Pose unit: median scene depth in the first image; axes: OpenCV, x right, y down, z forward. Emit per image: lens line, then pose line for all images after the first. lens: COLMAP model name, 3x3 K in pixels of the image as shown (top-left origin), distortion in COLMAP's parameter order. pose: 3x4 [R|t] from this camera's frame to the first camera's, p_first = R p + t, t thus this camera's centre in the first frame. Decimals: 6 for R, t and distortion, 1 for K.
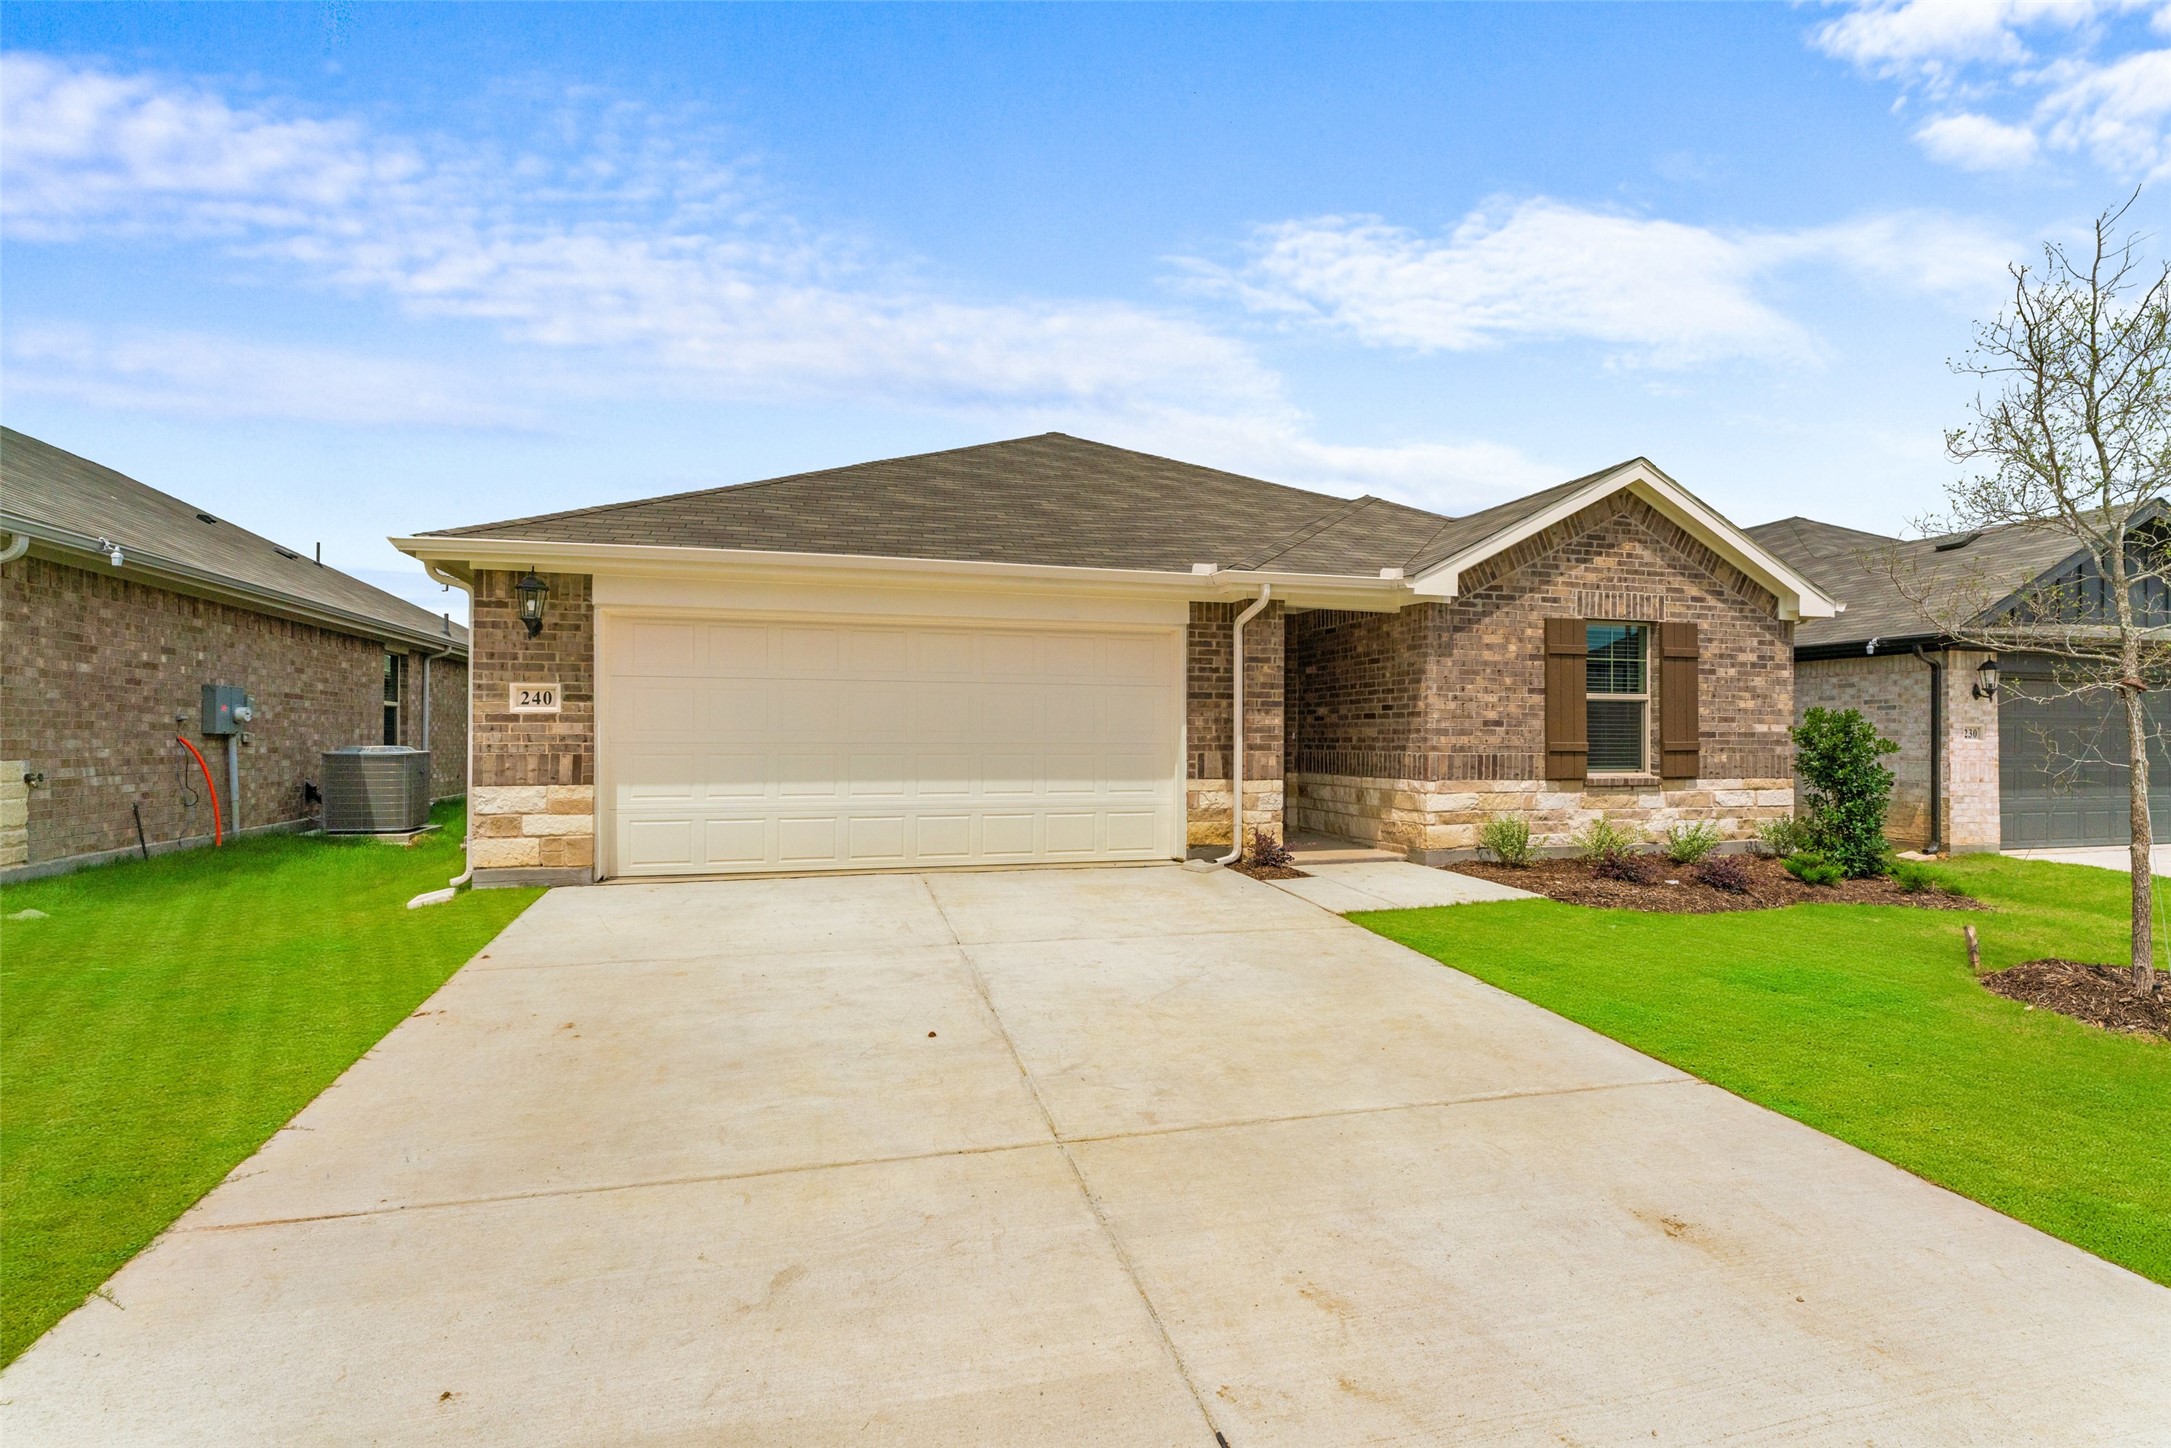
lens RADIAL K [[1045.9, 0, 1086.4], [0, 1045.9, 728.2], [0, 0, 1]] dist [-0.000693, 0.000299]
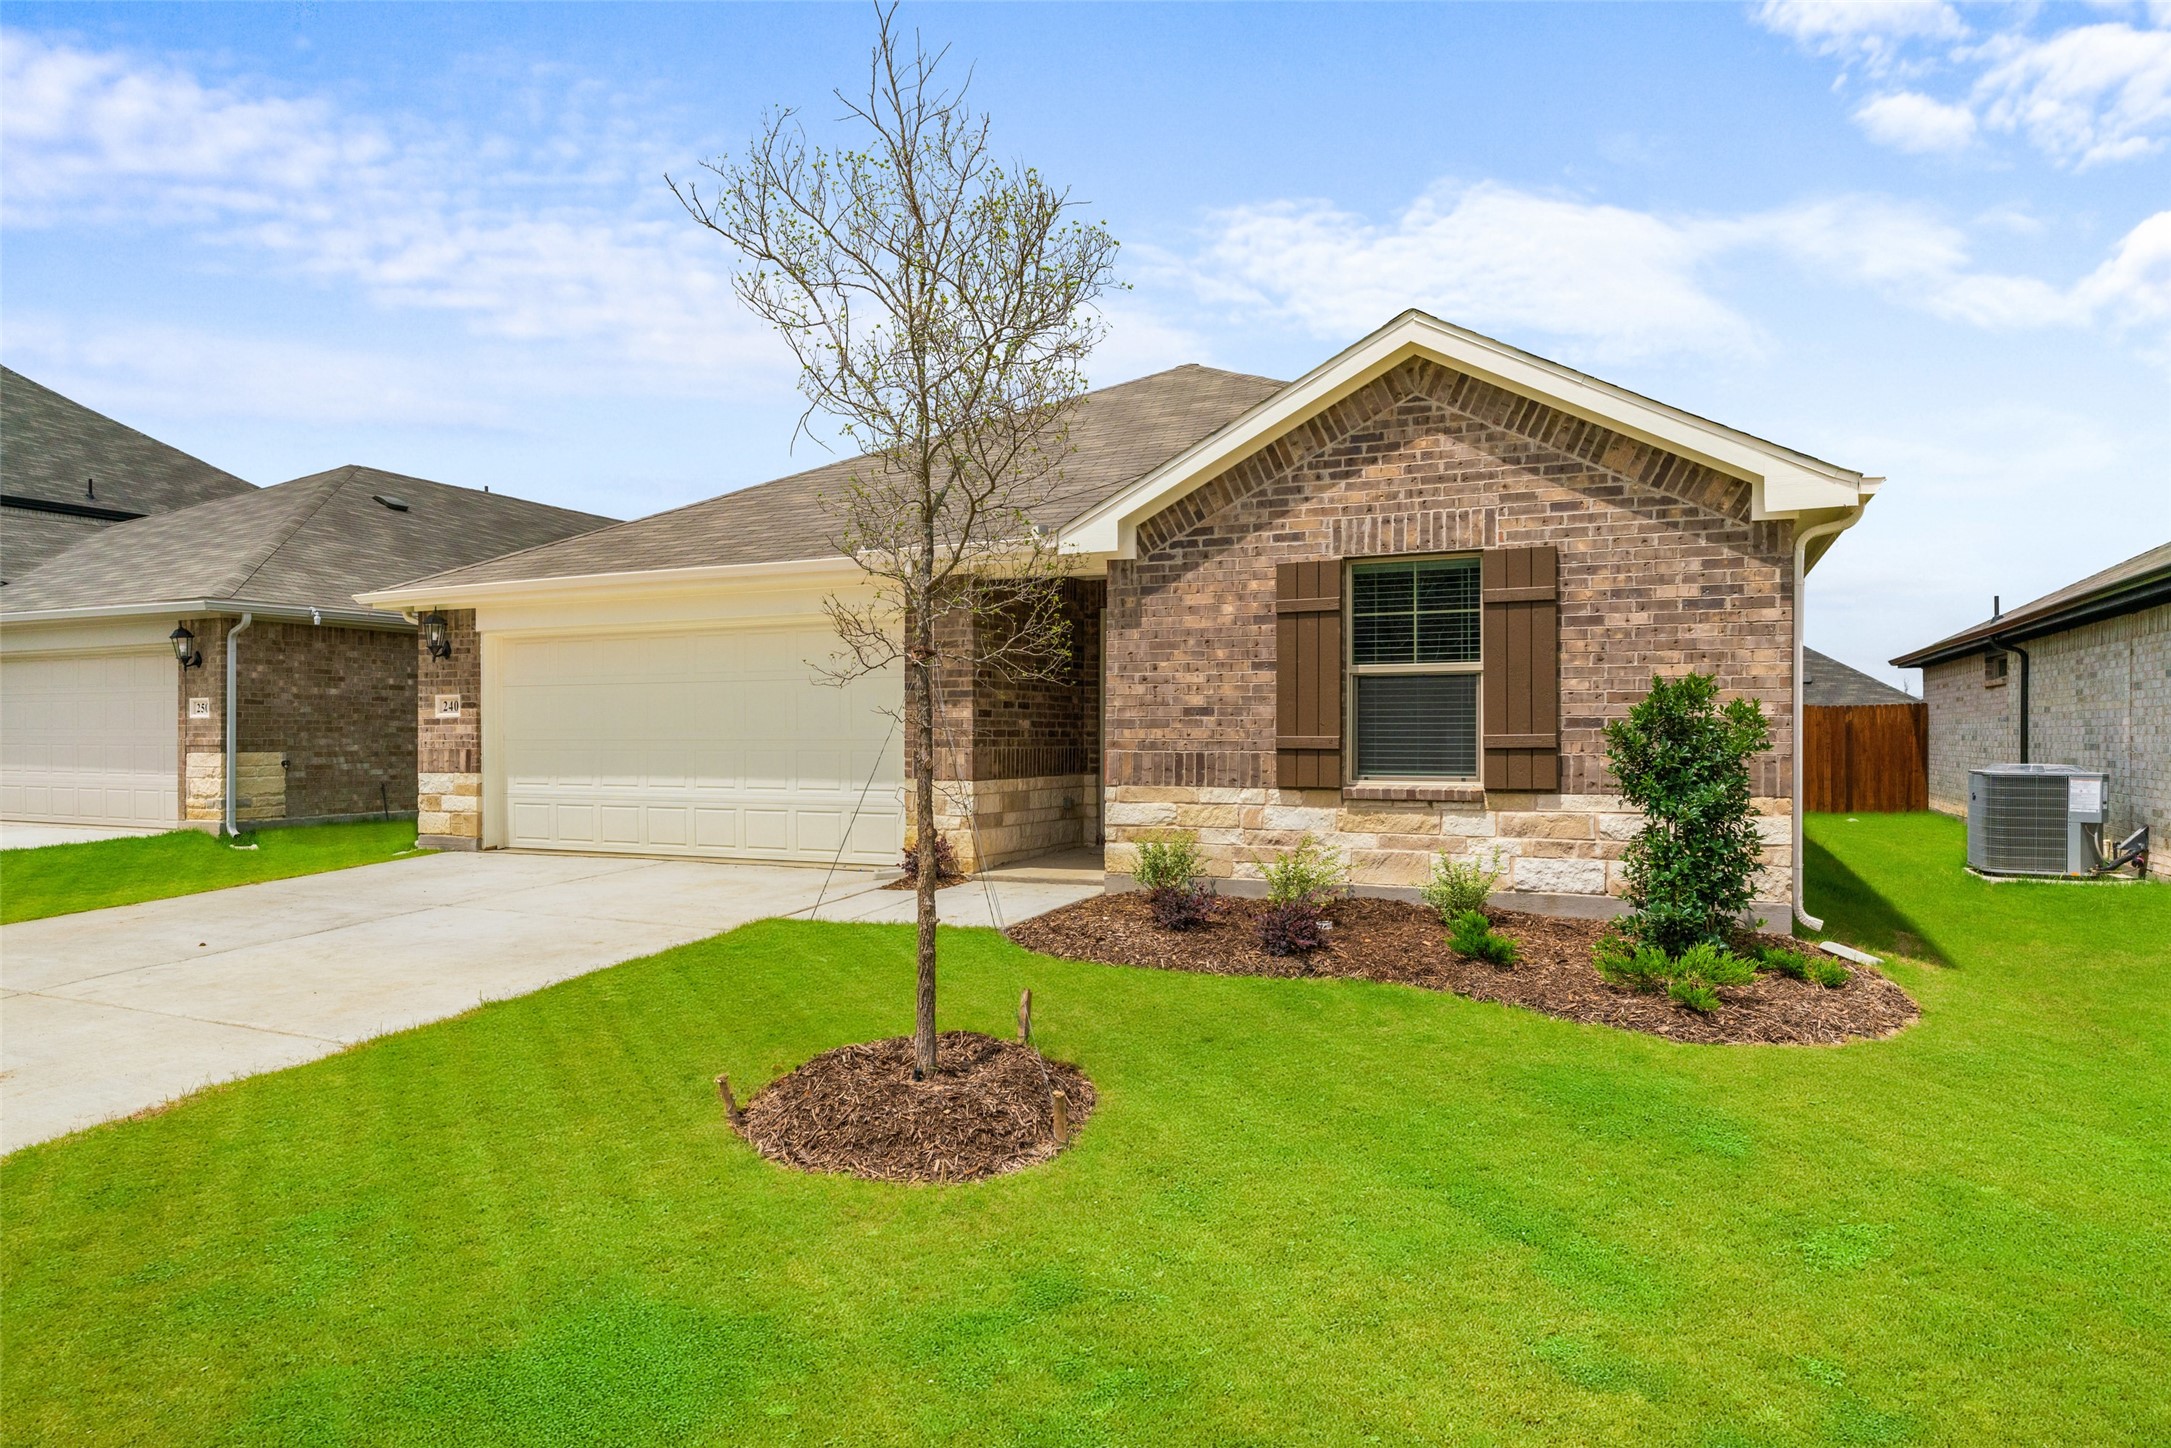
lens RADIAL K [[1326.0, 0, 1073.1], [0, 1326.0, 723.9], [0, 0, 1]] dist [0.001309, -0.001592]
pose [[0.749412, -0.010185, -0.662025, 0.962379], [0.013166, 0.999913, -0.000479, 0.003646], [0.661973, -0.008357, 0.749481, 0.227260]]
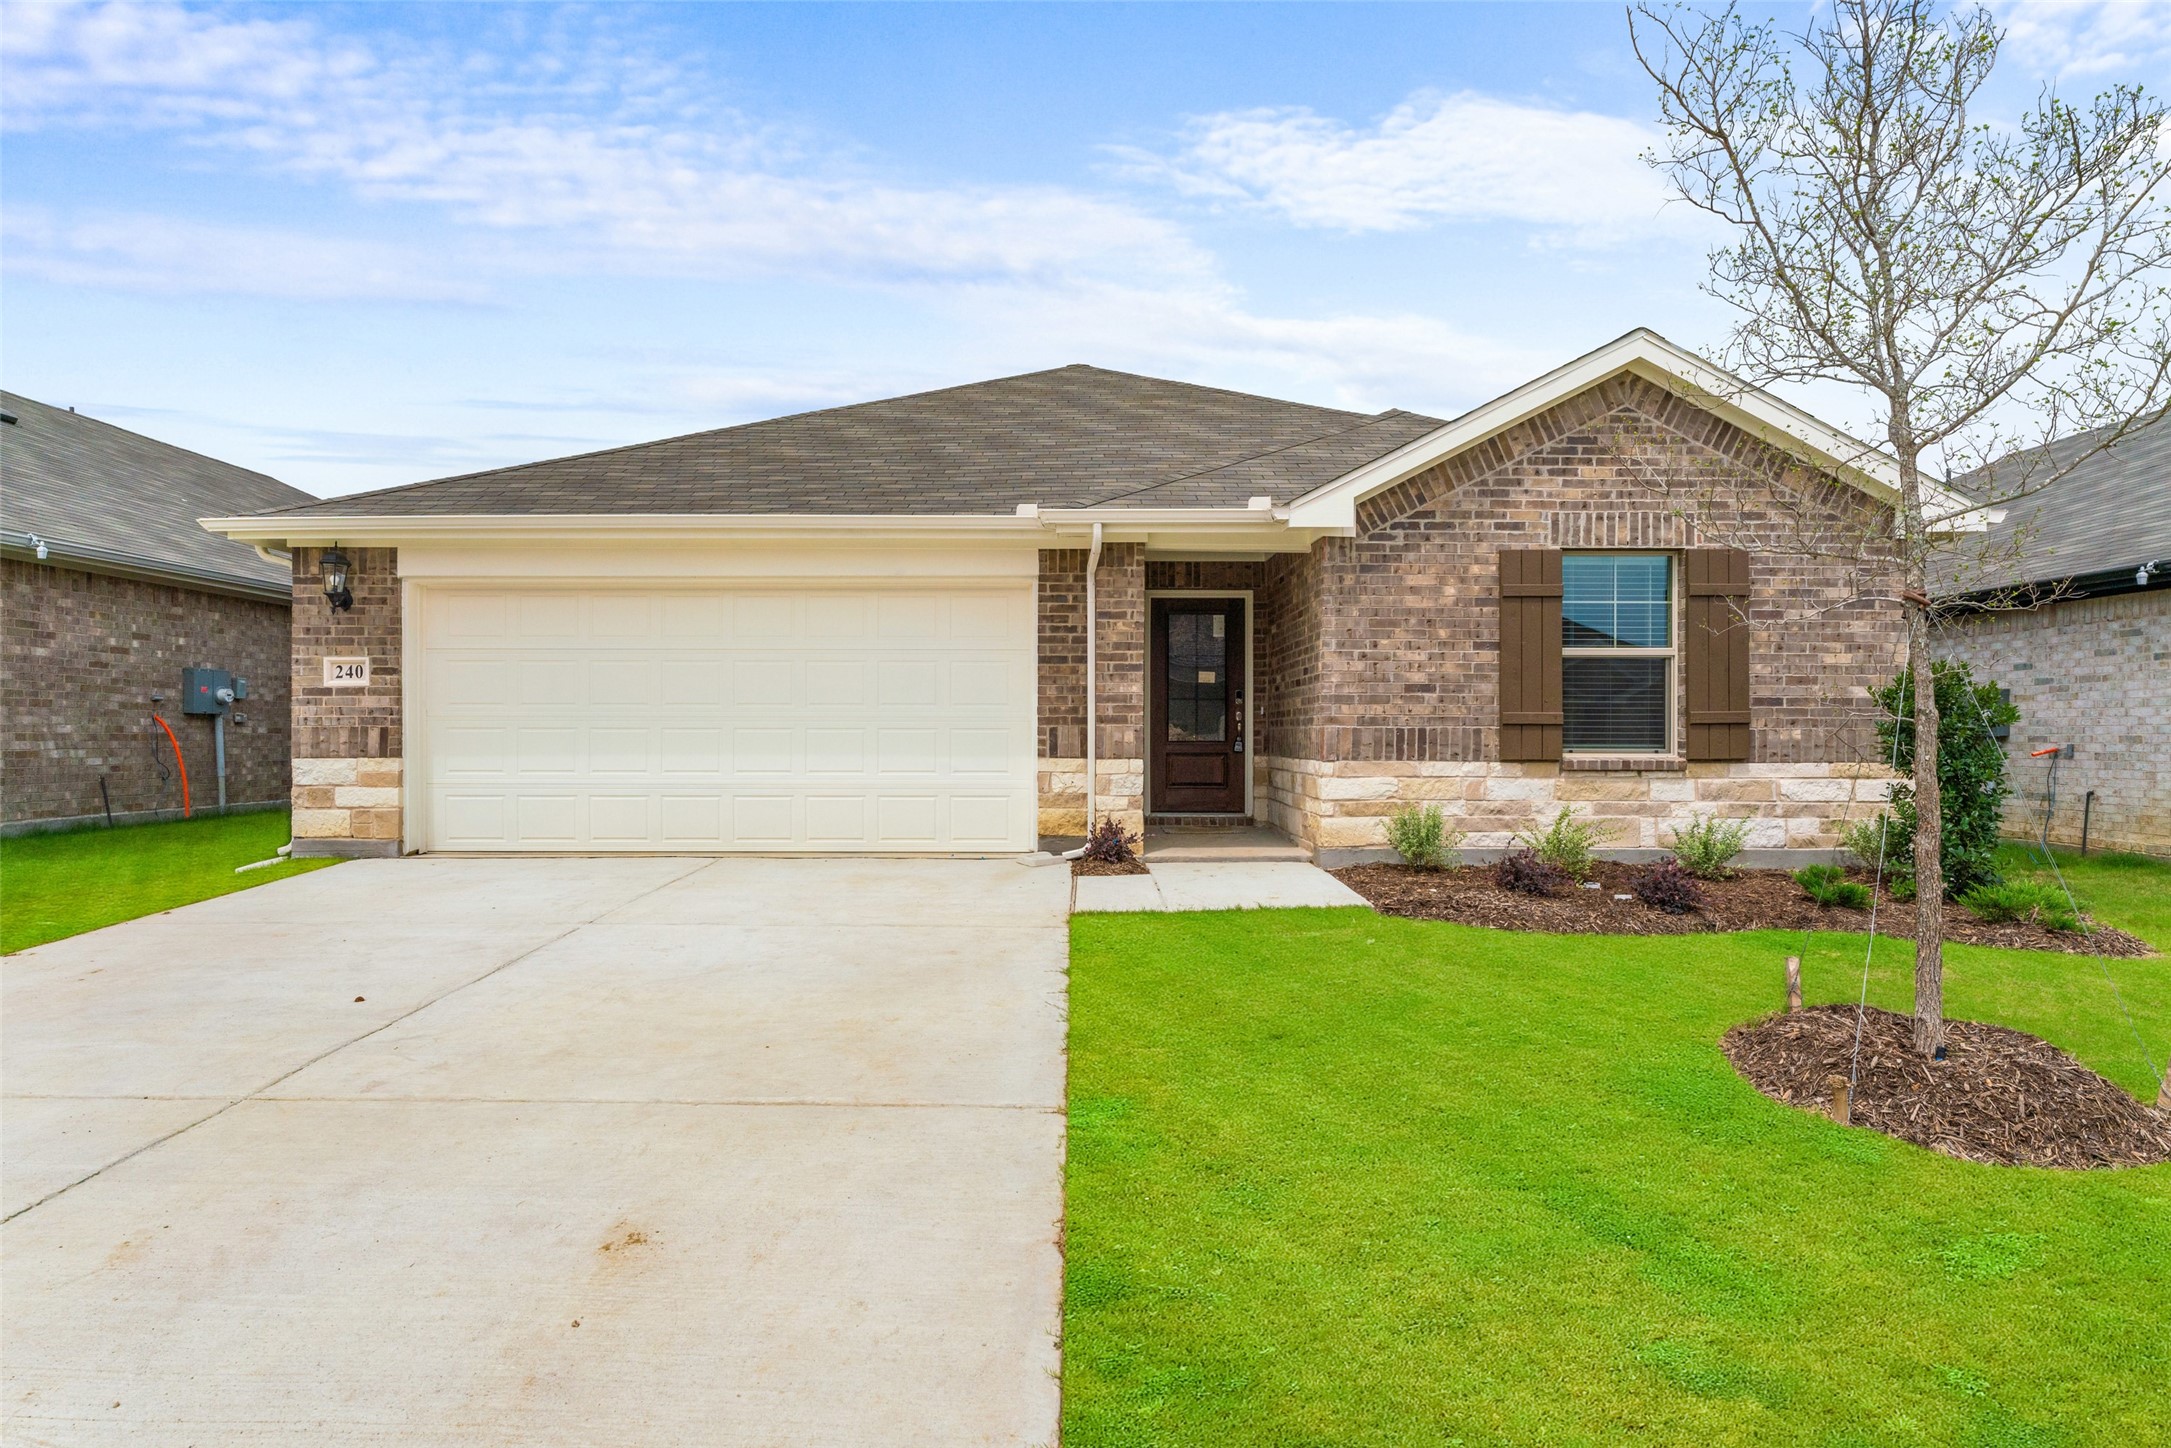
lens RADIAL K [[1222.6, 0, 1086.8], [0, 1222.6, 726.3], [0, 0, 1]] dist [-0.000820, -0.000173]
pose [[0.958851, -0.004154, -0.283878, 0.413434], [0.004794, 0.999987, 0.001562, 0.021433], [0.283868, -0.002859, 0.958859, 0.055752]]
